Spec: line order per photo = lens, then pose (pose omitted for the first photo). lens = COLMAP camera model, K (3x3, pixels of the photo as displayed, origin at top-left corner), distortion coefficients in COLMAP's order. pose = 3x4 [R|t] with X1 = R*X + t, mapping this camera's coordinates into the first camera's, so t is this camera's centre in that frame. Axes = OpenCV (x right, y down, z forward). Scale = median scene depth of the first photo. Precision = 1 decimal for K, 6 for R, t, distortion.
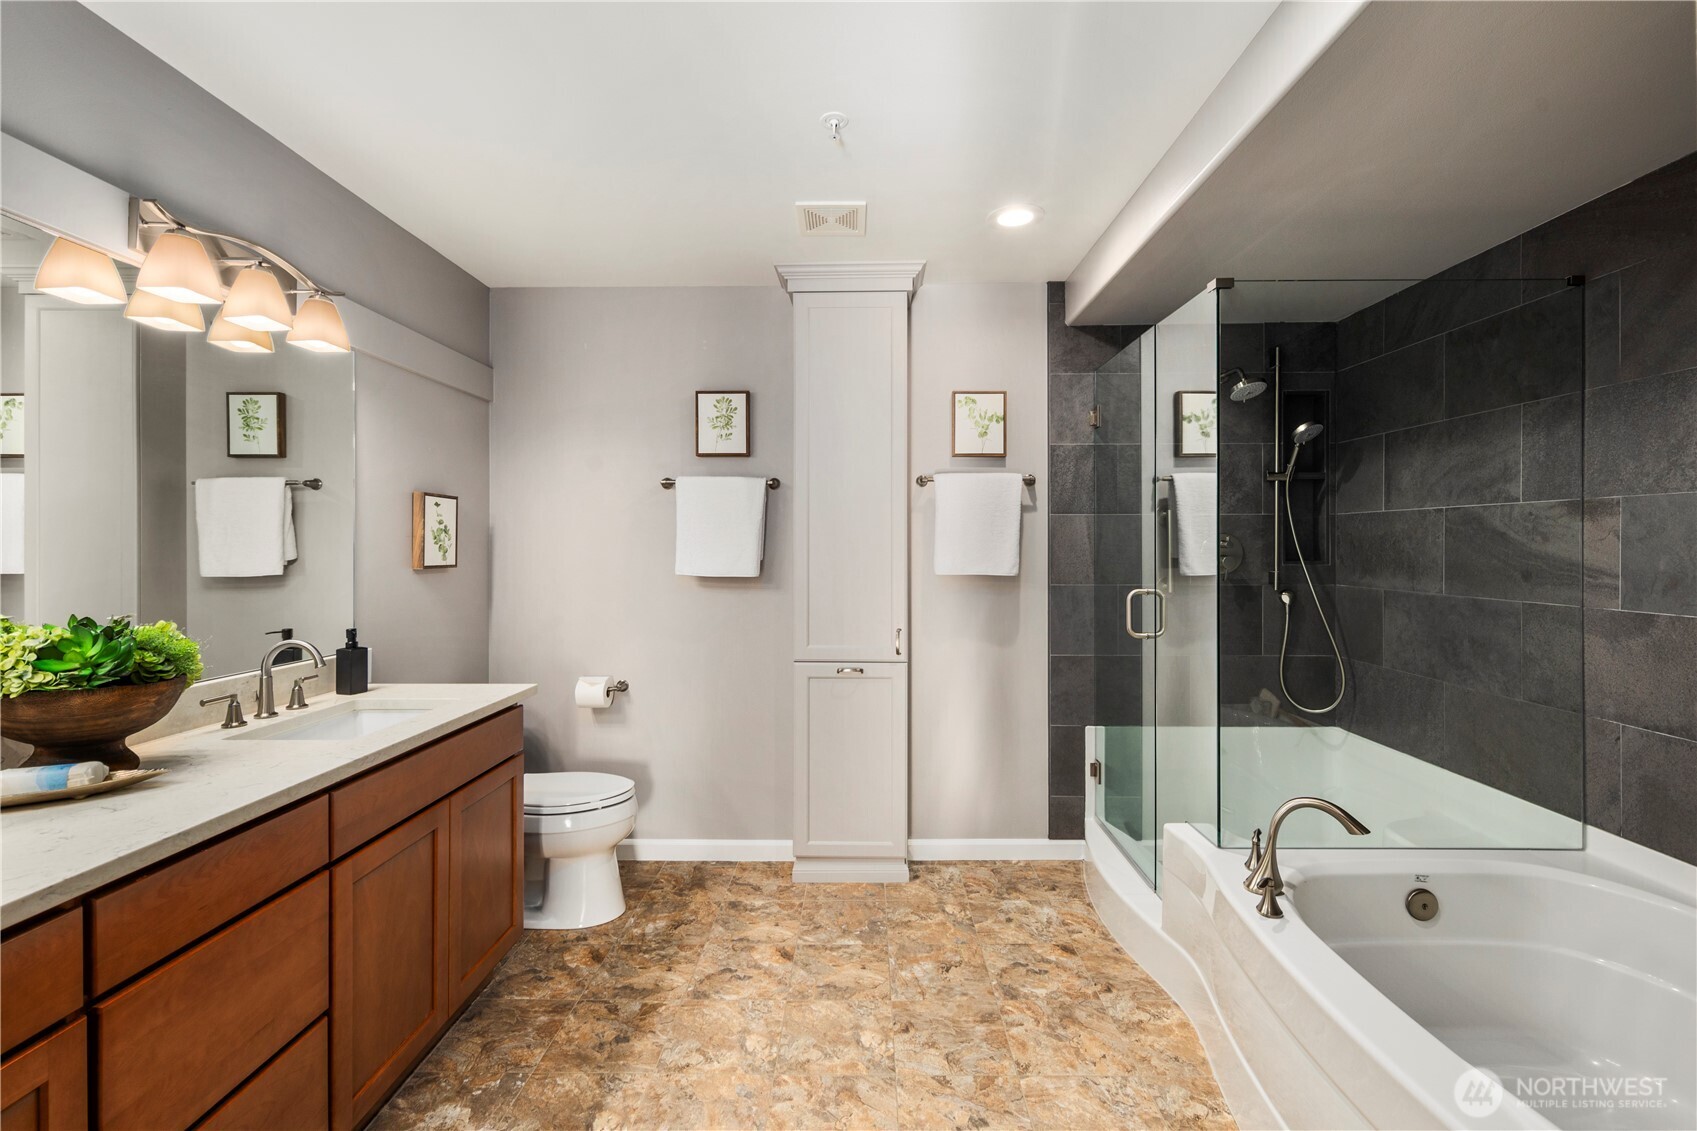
lens RADIAL K [[742.3, 0, 854.1], [0, 742.3, 548.2], [0, 0, 1]] dist [0.001667, -0.000476]
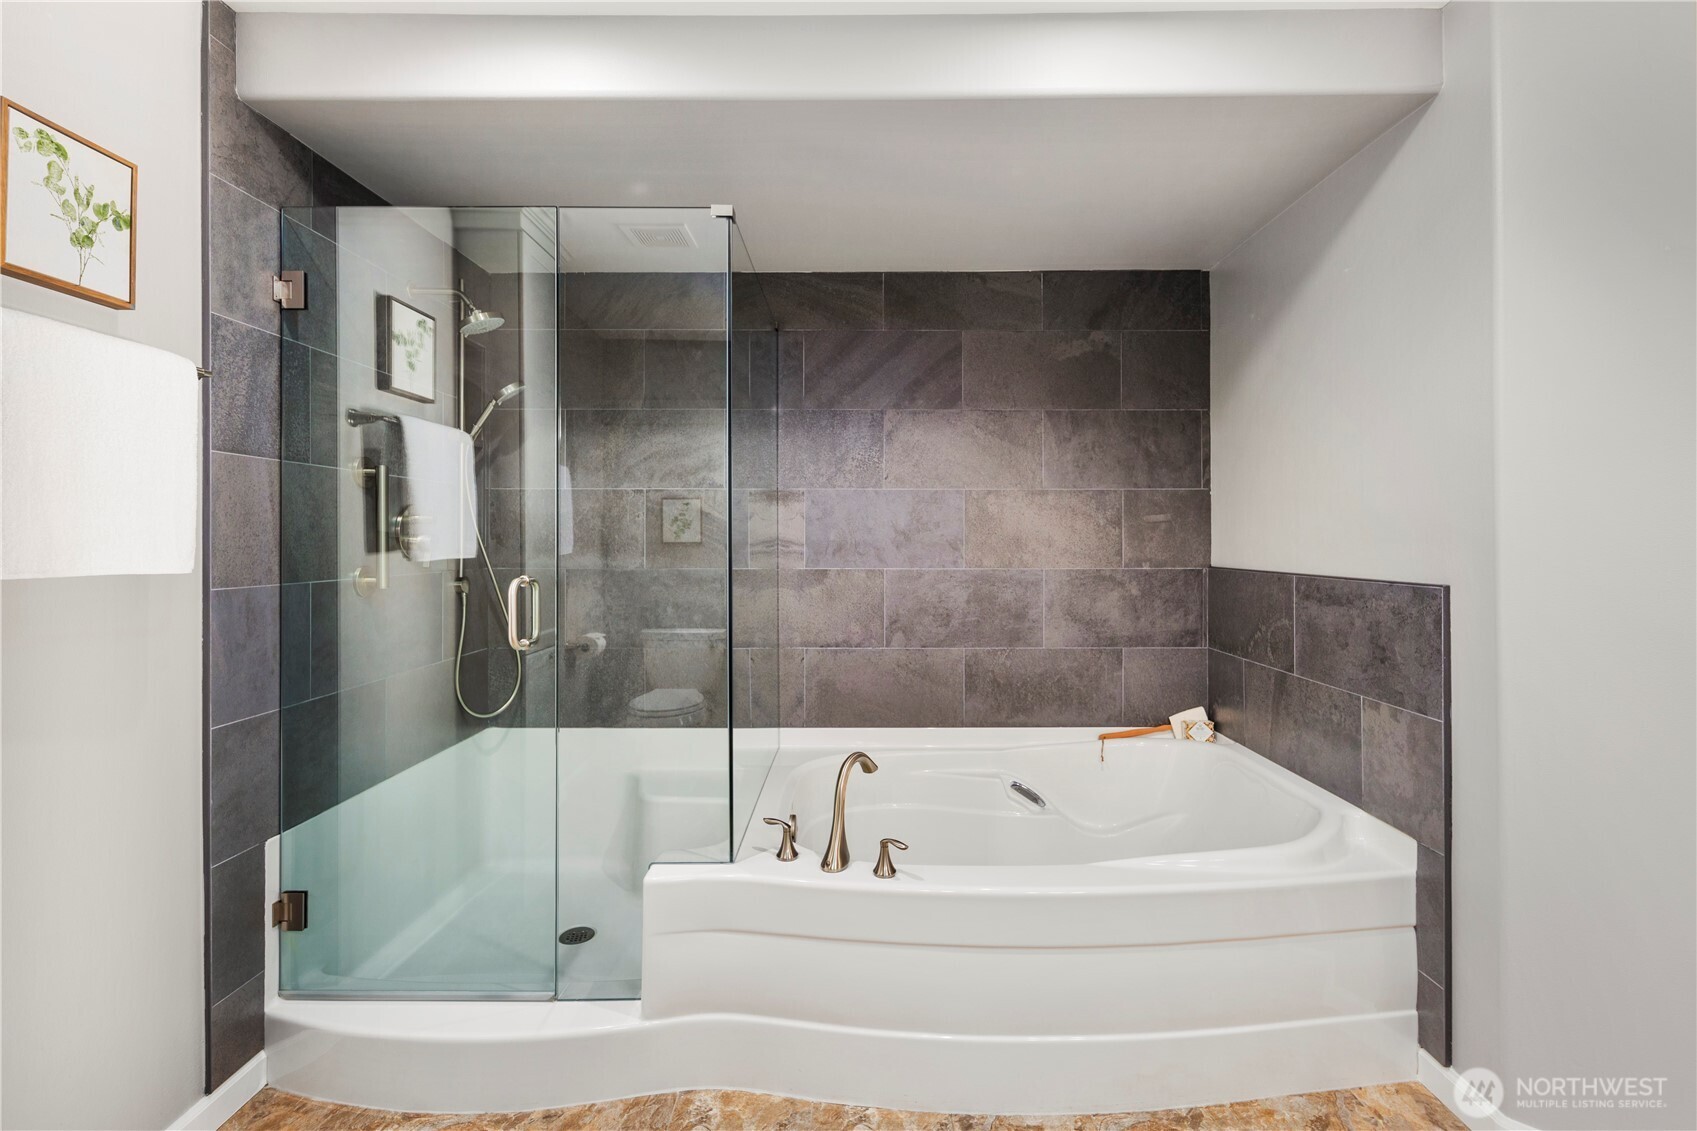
lens RADIAL K [[745.4, 0, 869.7], [0, 745.4, 538.4], [0, 0, 1]] dist [0.000771, -0.000424]
pose [[-0.013058, 0.002826, 0.999911, -0.281454], [0.007147, 0.999971, -0.002733, 0.021368], [-0.999889, 0.007111, -0.013077, 0.626795]]
